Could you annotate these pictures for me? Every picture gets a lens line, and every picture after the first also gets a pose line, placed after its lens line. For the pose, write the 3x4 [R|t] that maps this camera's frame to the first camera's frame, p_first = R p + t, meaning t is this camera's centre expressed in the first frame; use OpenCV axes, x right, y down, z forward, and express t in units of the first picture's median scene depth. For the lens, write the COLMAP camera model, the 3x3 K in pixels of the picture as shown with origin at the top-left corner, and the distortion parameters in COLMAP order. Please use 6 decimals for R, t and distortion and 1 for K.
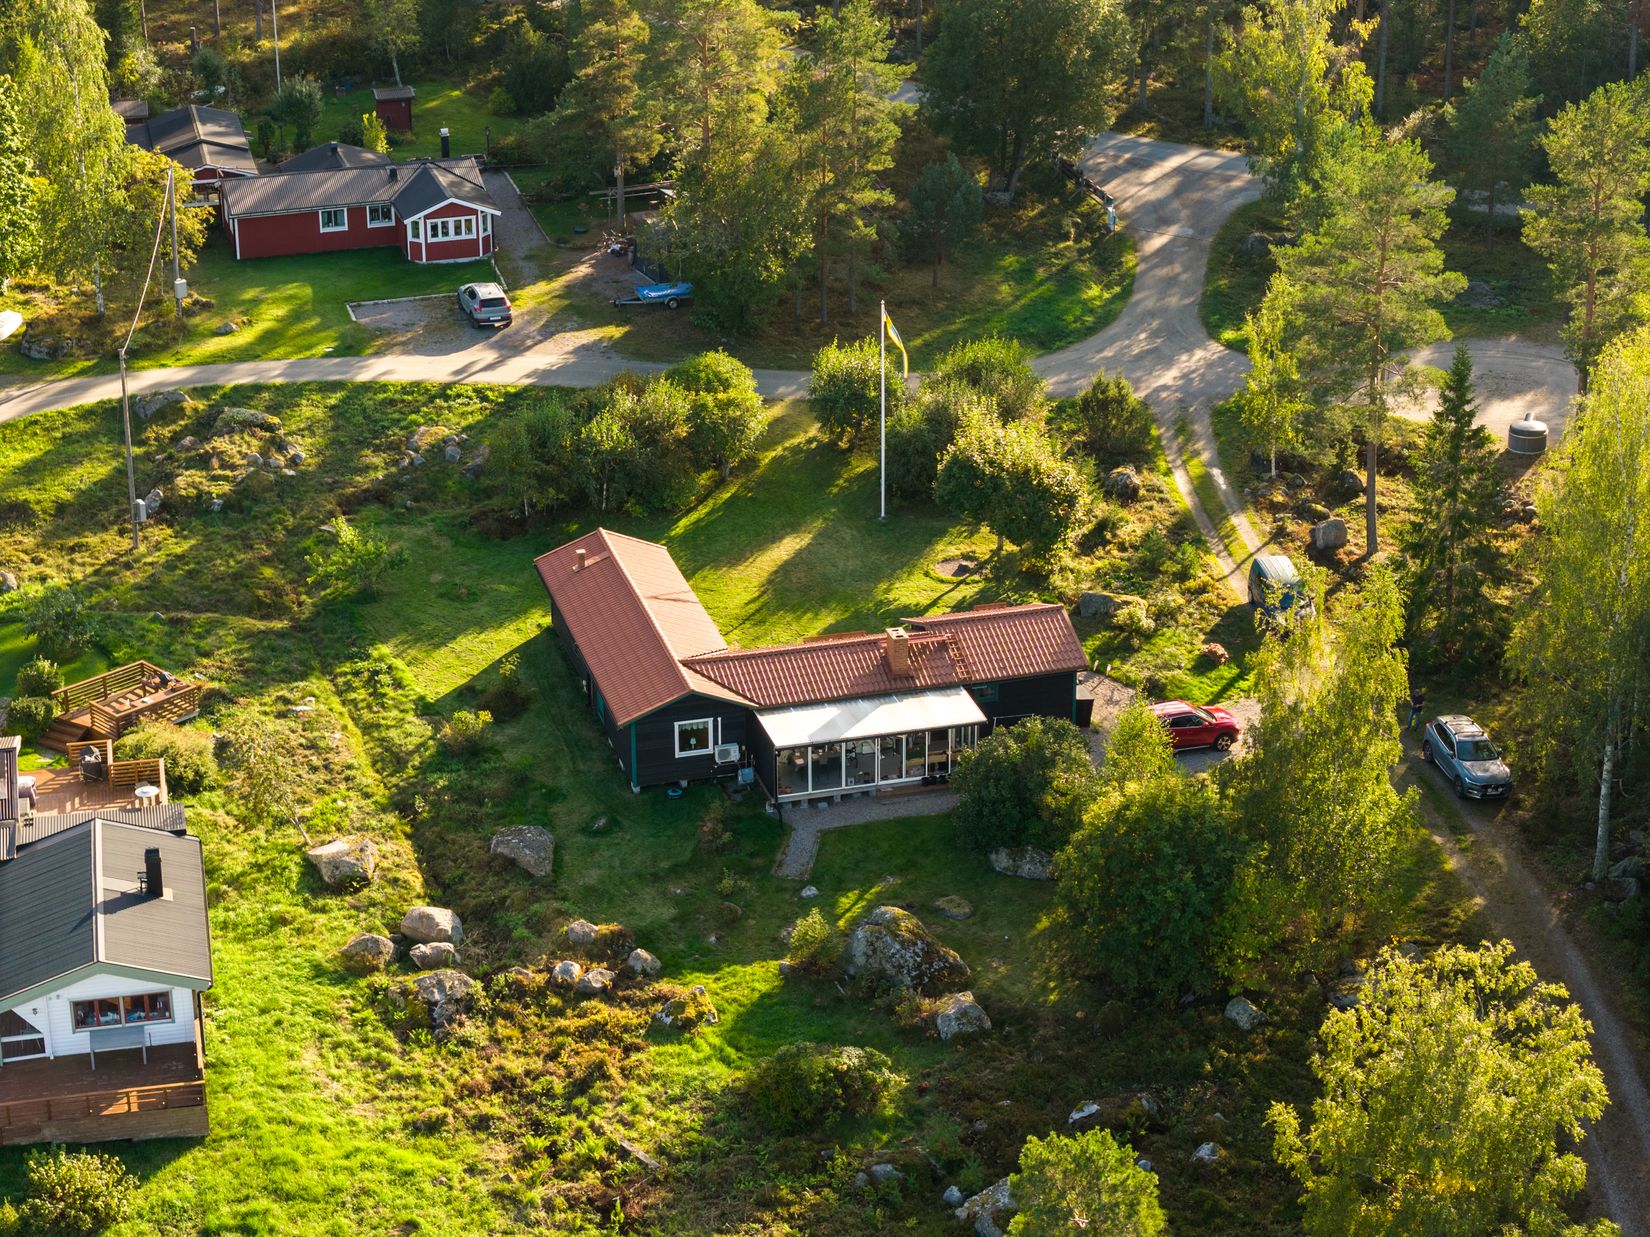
lens RADIAL K [[3332.3, 0, 820.3], [0, 3332.3, 614.1], [0, 0, 1]] dist [-0.307239, 1.752710]
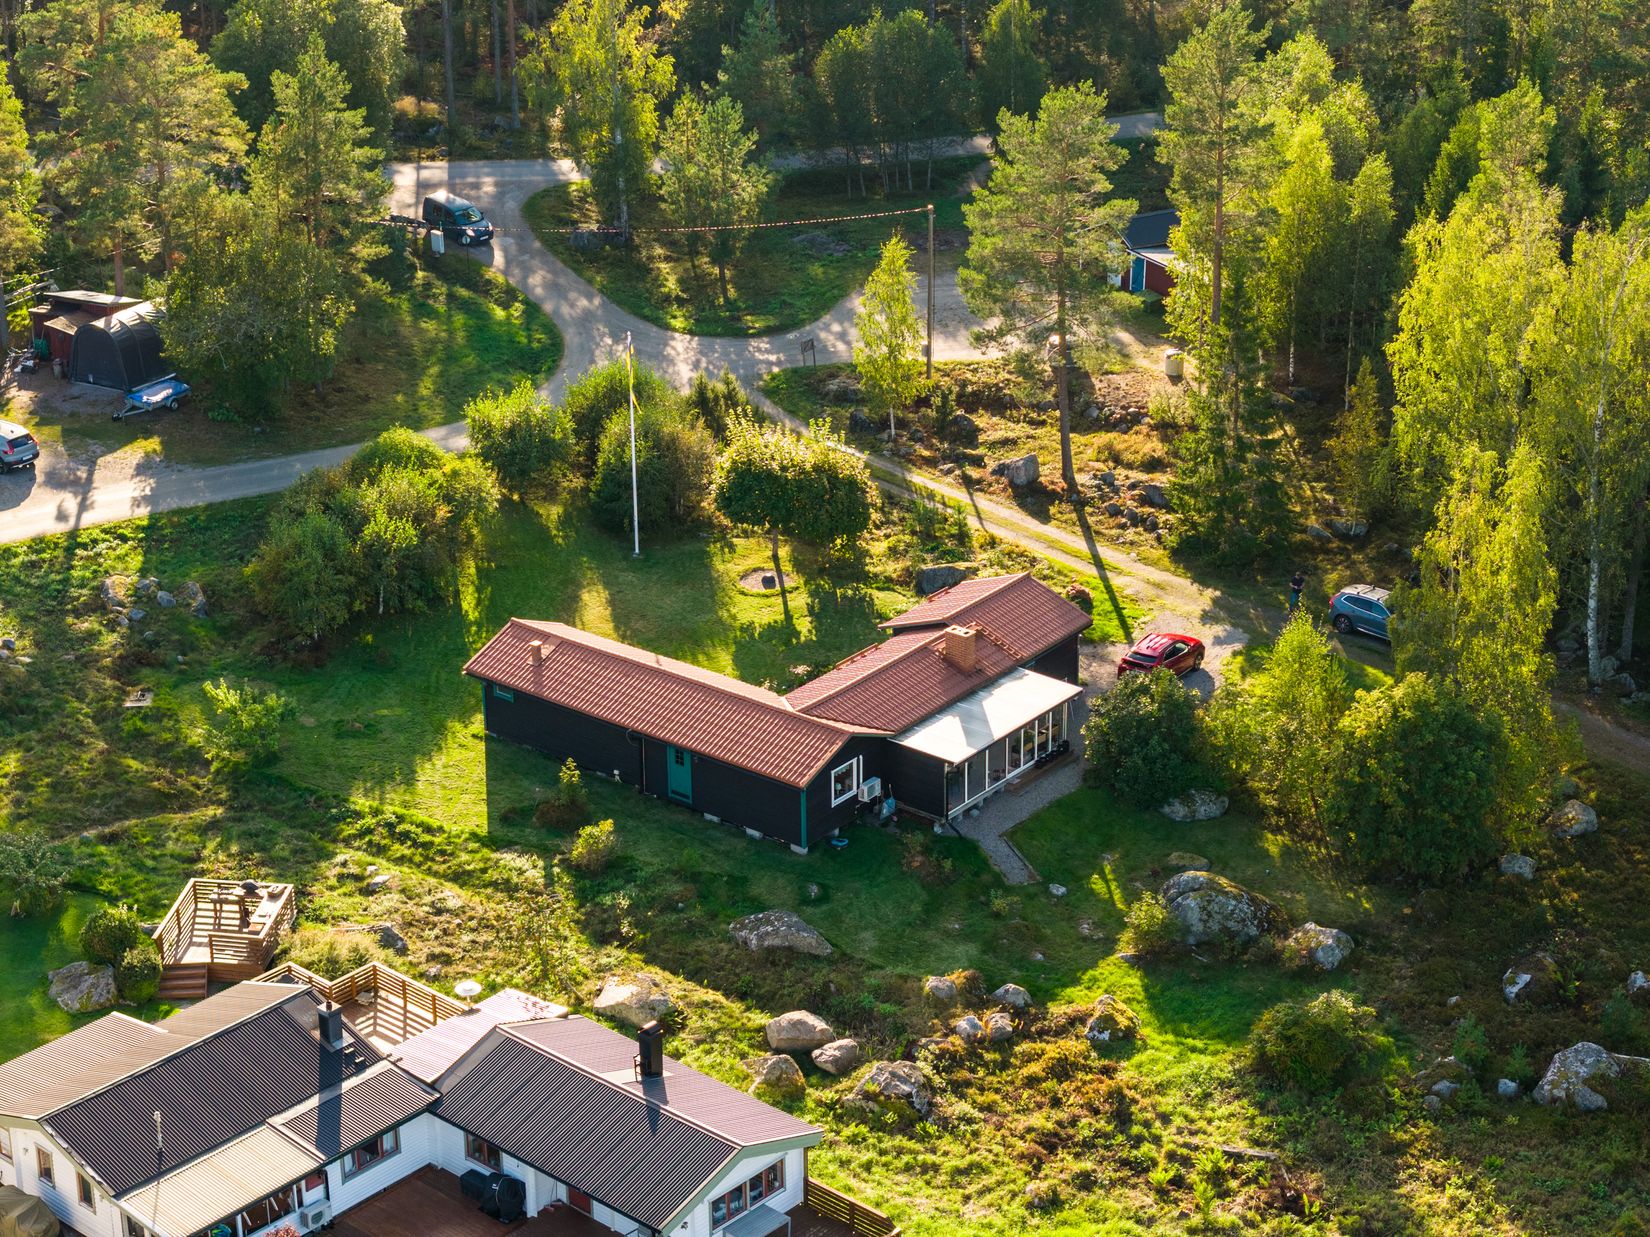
lens RADIAL K [[3332.3, 0, 820.3], [0, 3332.3, 614.1], [0, 0, 1]] dist [-0.307239, 1.752710]
pose [[0.807667, -0.233981, 0.541227, -0.573245], [0.235449, 0.969520, 0.067780, -0.079926], [-0.540590, 0.072688, 0.838140, 0.193709]]
